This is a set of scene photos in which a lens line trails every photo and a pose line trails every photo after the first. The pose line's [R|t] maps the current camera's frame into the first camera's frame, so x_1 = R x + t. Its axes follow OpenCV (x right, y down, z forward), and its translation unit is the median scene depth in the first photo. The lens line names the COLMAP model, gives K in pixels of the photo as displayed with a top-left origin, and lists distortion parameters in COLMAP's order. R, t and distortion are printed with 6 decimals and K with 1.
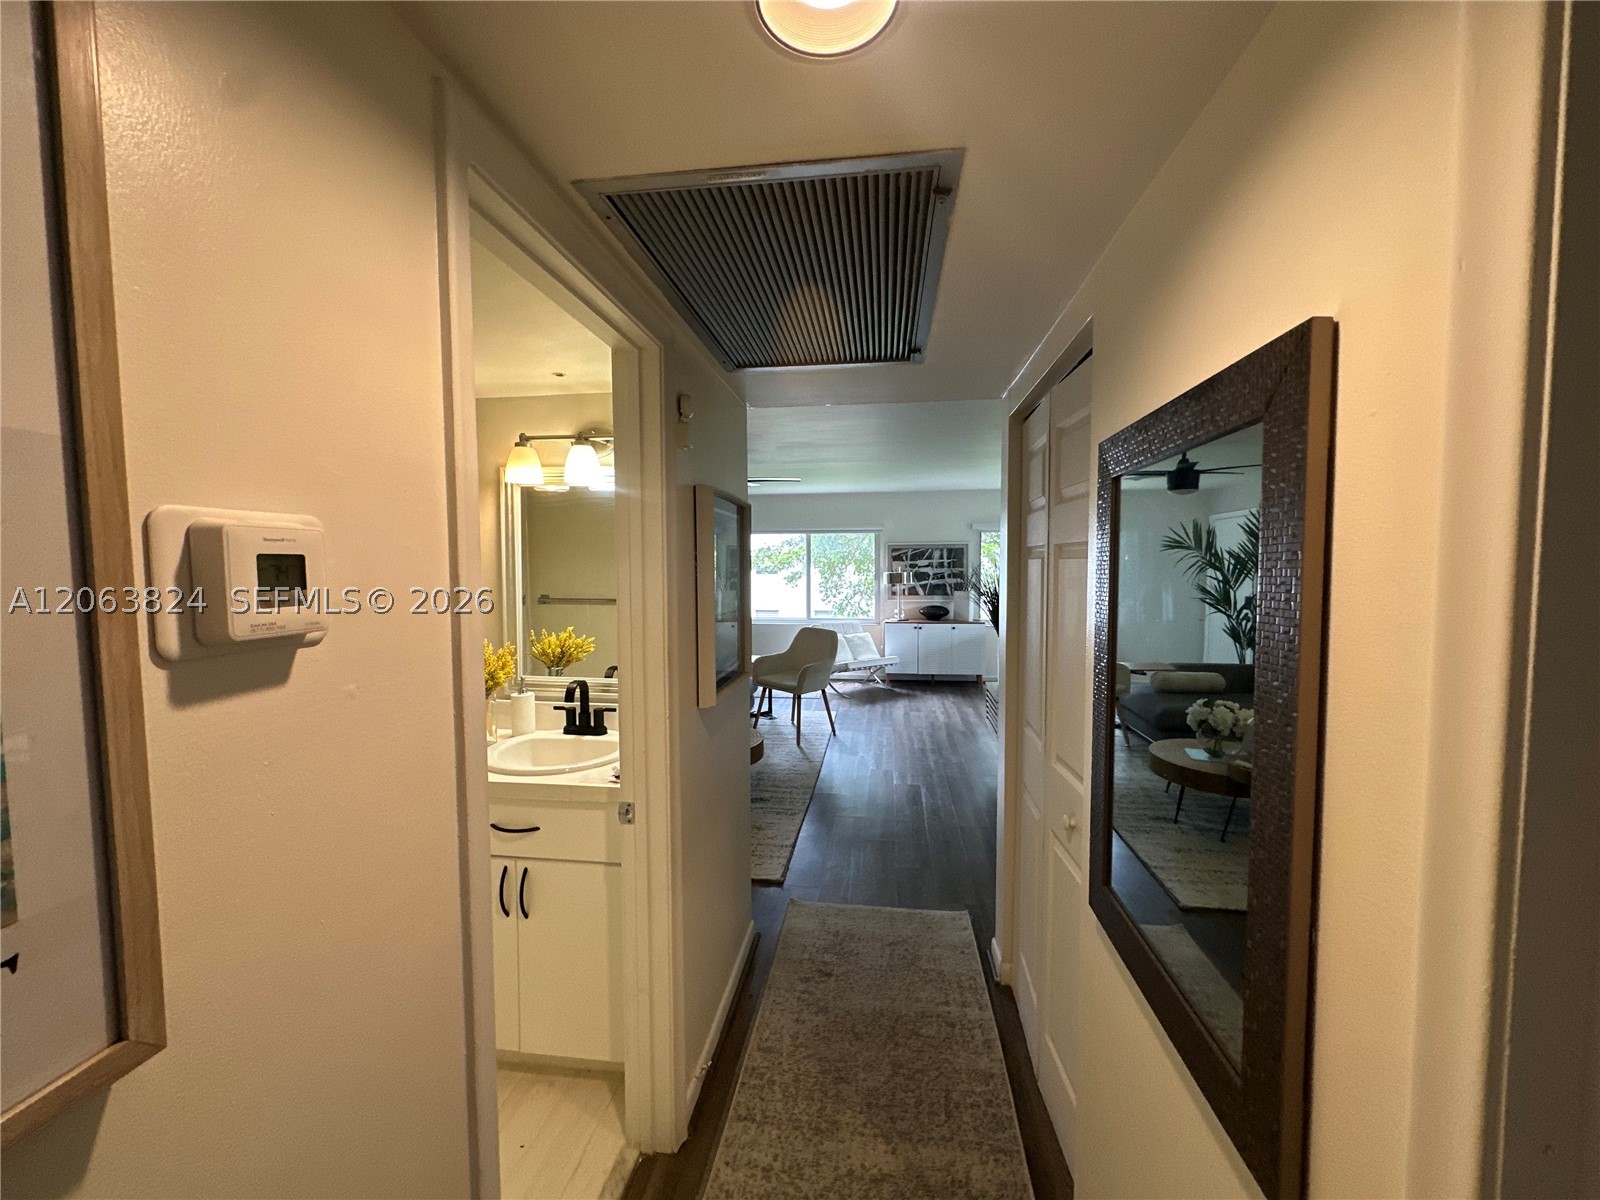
lens RADIAL K [[640.6, 0, 806.0], [0, 640.6, 594.7], [0, 0, 1]] dist [-0.003909, 0.000171]
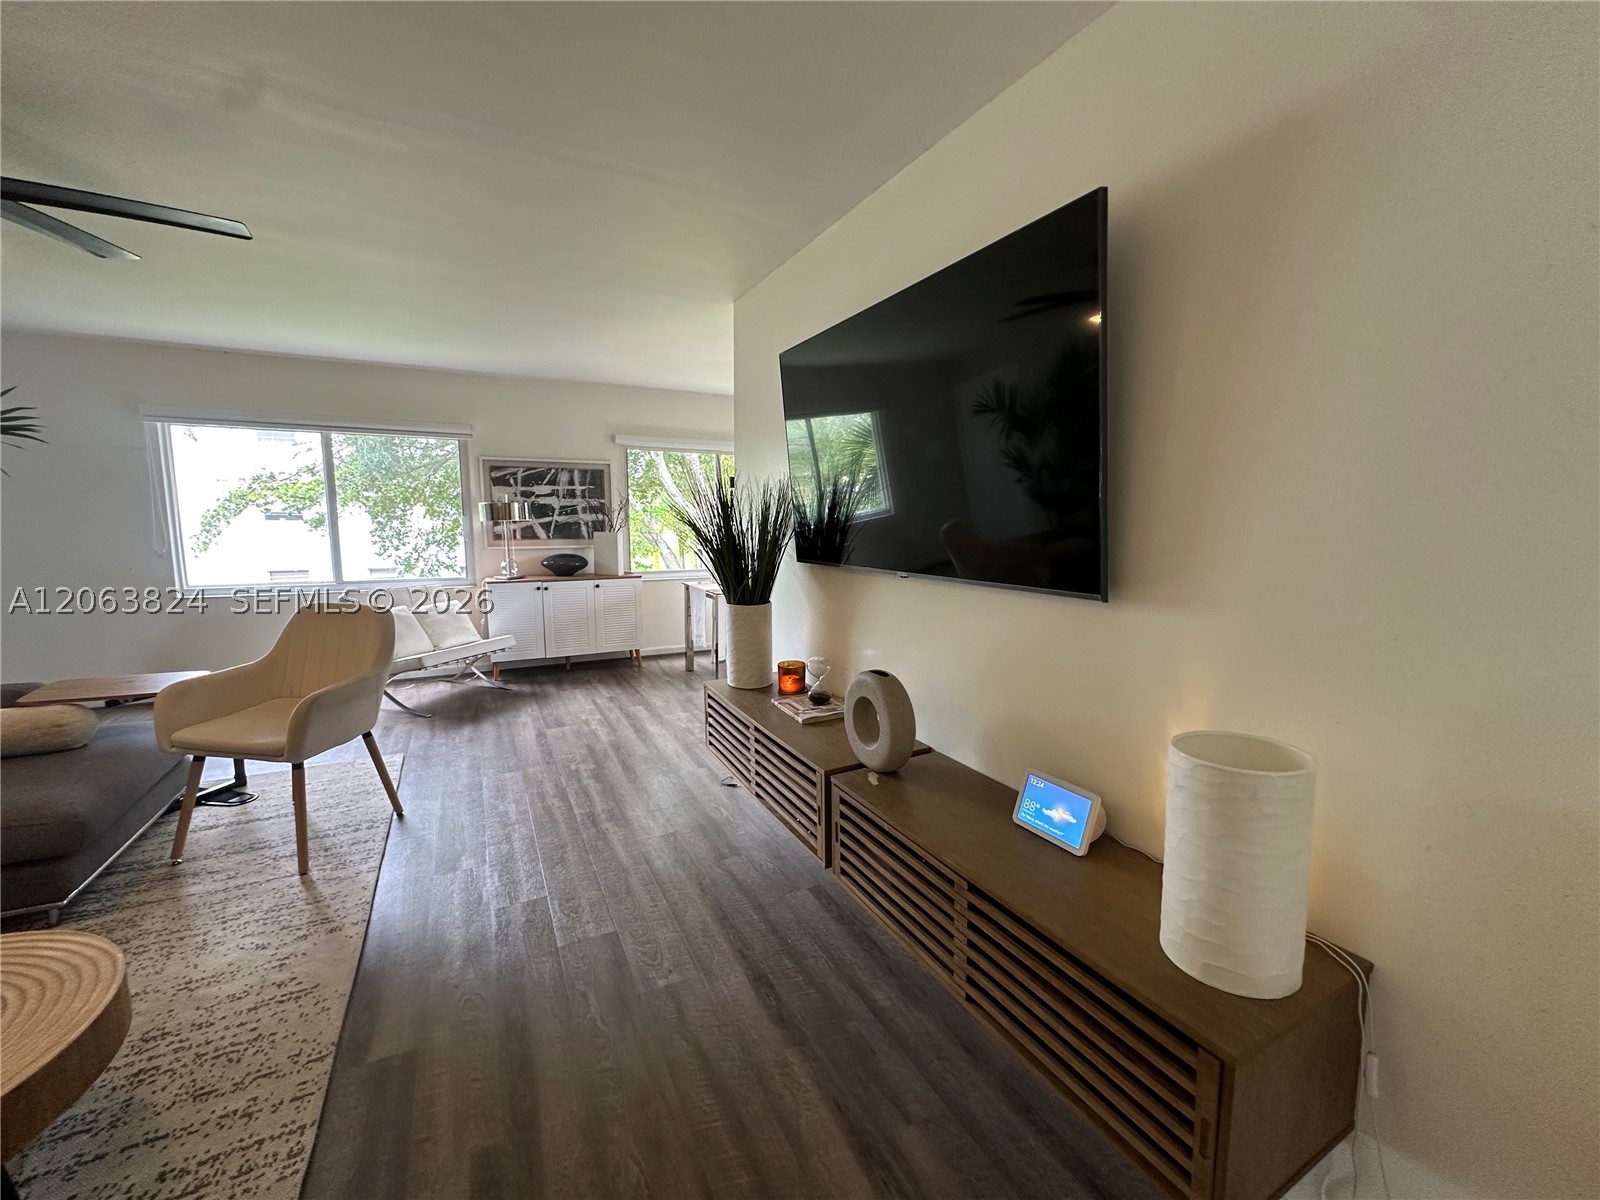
lens RADIAL K [[640.6, 0, 801.8], [0, 640.6, 599.0], [0, 0, 1]] dist [-0.003909, 0.000171]
pose [[0.823277, -0.065290, 0.563872, 0.022897], [0.018377, 0.995908, 0.088484, 0.009113], [-0.567342, -0.062484, 0.821108, 0.301697]]
